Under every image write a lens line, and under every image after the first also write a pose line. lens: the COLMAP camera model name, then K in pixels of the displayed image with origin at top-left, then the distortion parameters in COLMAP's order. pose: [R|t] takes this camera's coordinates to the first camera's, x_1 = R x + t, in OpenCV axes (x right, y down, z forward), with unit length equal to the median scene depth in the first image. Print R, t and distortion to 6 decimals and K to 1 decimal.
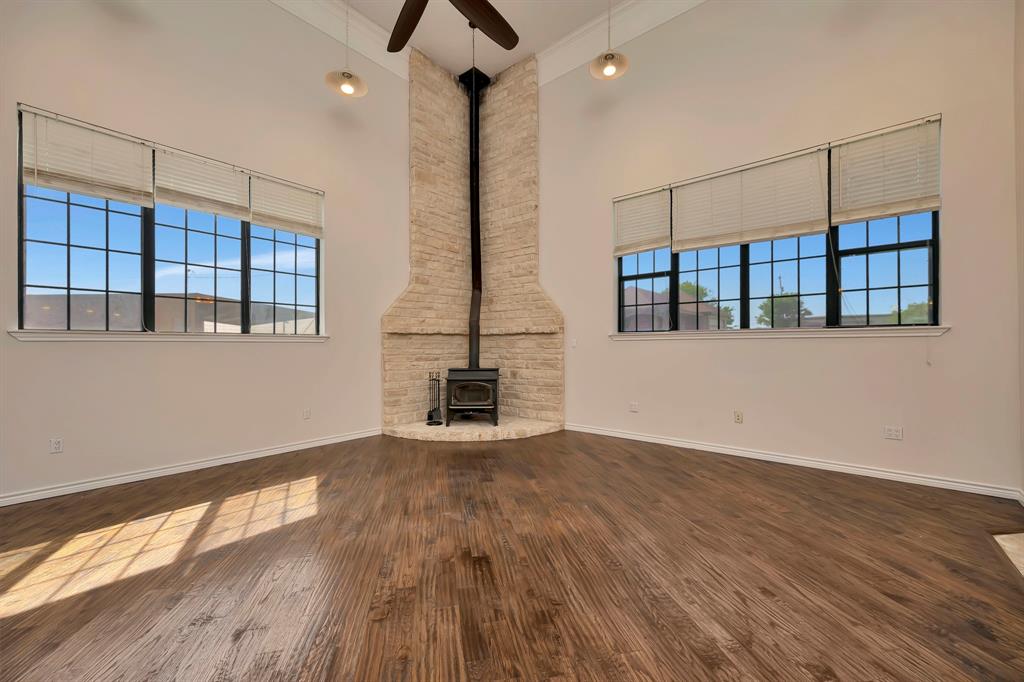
lens RADIAL K [[400.1, 0, 520.2], [0, 400.1, 339.2], [0, 0, 1]] dist [-0.001258, -0.000278]
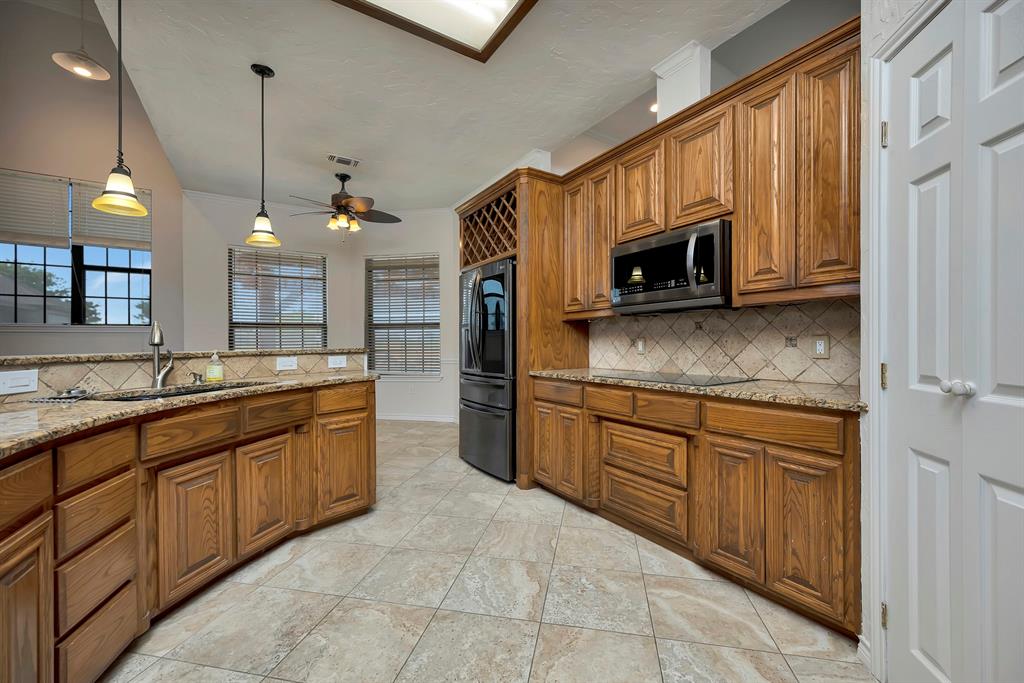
lens RADIAL K [[404.2, 0, 516.0], [0, 404.2, 336.9], [0, 0, 1]] dist [-0.002797, -0.000488]
pose [[0.290484, 0.013287, 0.956788, -0.025210], [-0.001302, 0.999908, -0.013491, 0.019244], [-0.956879, 0.002673, 0.290475, -0.557845]]
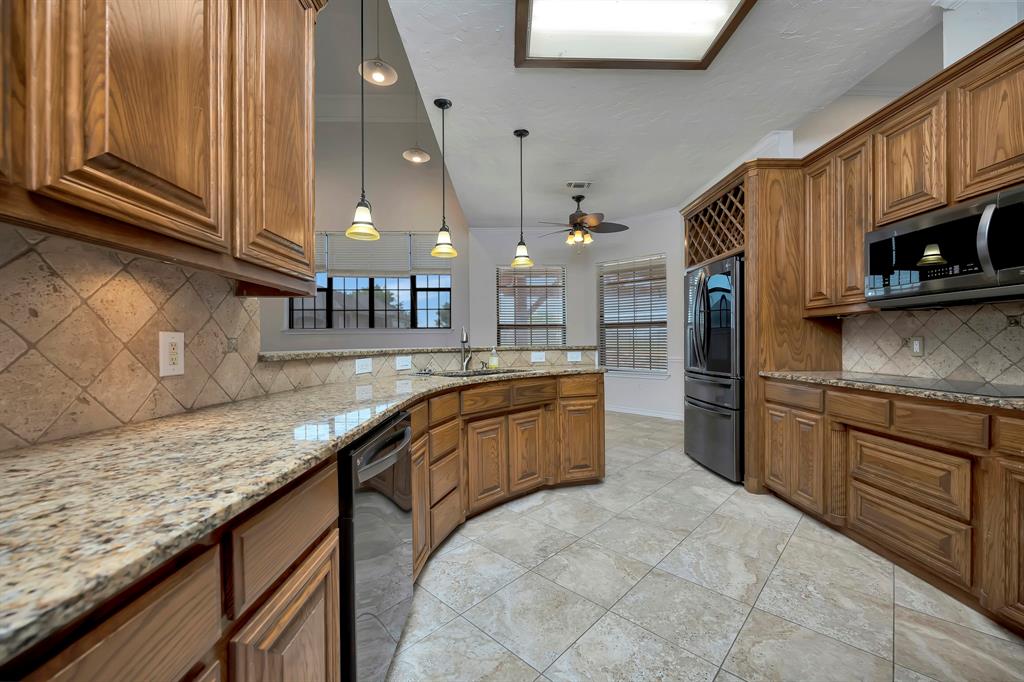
lens RADIAL K [[400.1, 0, 520.2], [0, 400.1, 339.2], [0, 0, 1]] dist [-0.001258, -0.000278]
pose [[0.747309, 0.004868, 0.664459, -0.079919], [-0.004948, 0.999986, -0.001762, 0.018877], [-0.664459, -0.001971, 0.747323, -0.603343]]
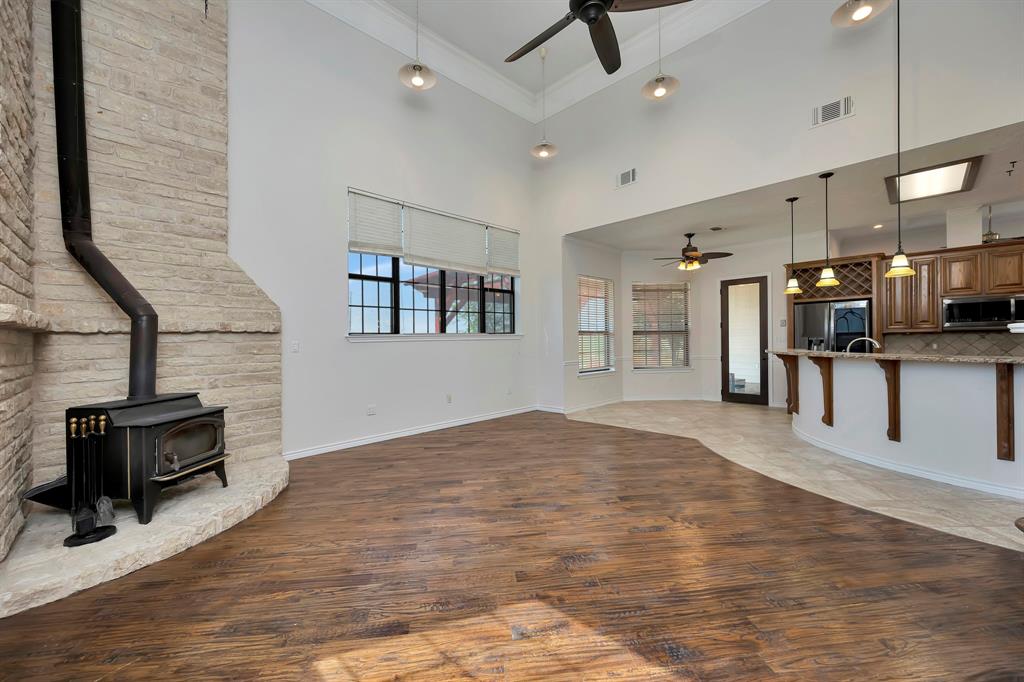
lens RADIAL K [[407.2, 0, 521.4], [0, 407.2, 343.6], [0, 0, 1]] dist [0.000020, 0.000036]
pose [[0.077859, -0.004861, 0.996953, -0.700168], [0.006441, 0.999970, 0.004373, 0.004300], [-0.996944, 0.006081, 0.077888, 0.569697]]
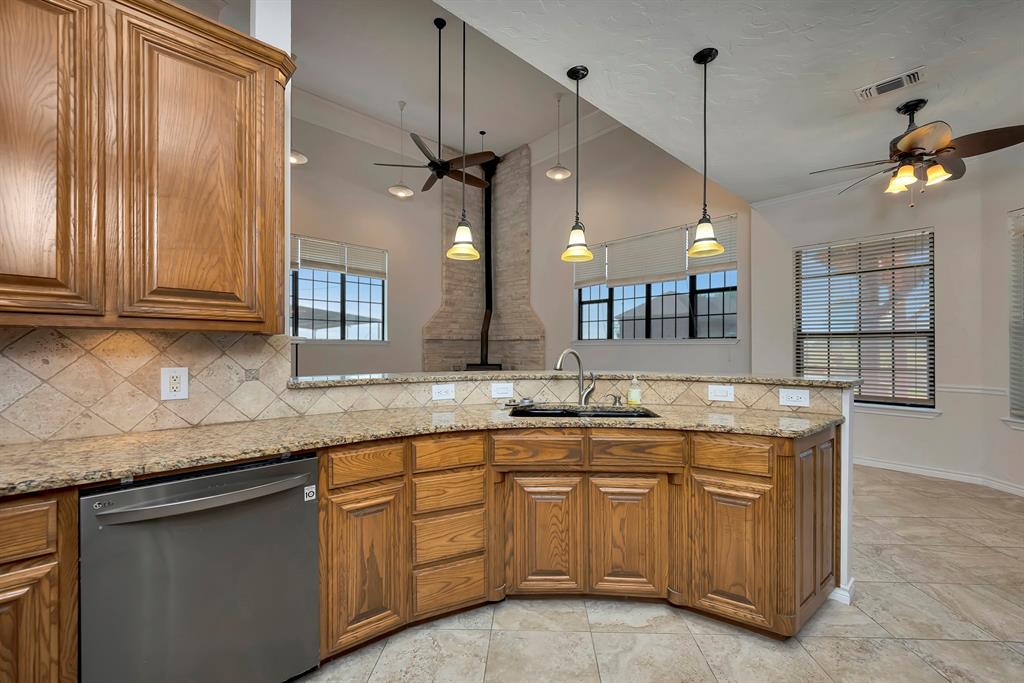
lens RADIAL K [[420.4, 0, 526.9], [0, 420.4, 343.3], [0, 0, 1]] dist [0.000166, -0.000113]
pose [[0.993345, 0.006246, -0.115004, 0.253658], [-0.005985, 0.999979, 0.002611, -0.007755], [0.115018, -0.001905, 0.993362, -0.593640]]
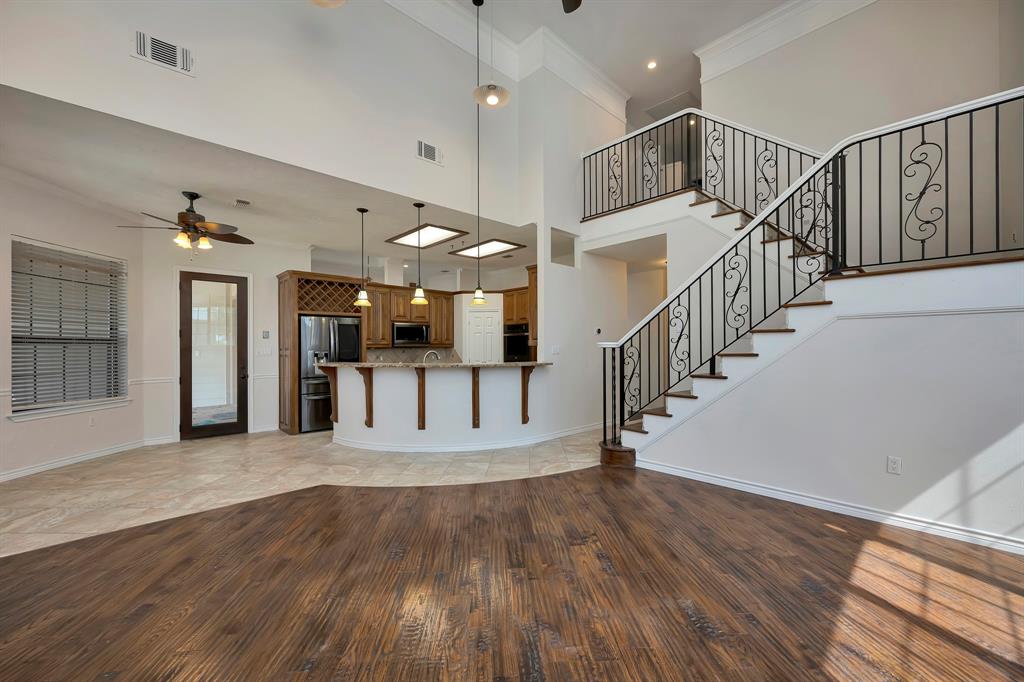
lens RADIAL K [[407.2, 0, 521.4], [0, 407.2, 343.6], [0, 0, 1]] dist [0.000020, 0.000036]
pose [[-0.993210, 0.013559, 0.115545, -0.108311], [0.011362, 0.999742, -0.019652, 0.006126], [-0.115781, -0.018206, -0.993108, 0.935578]]
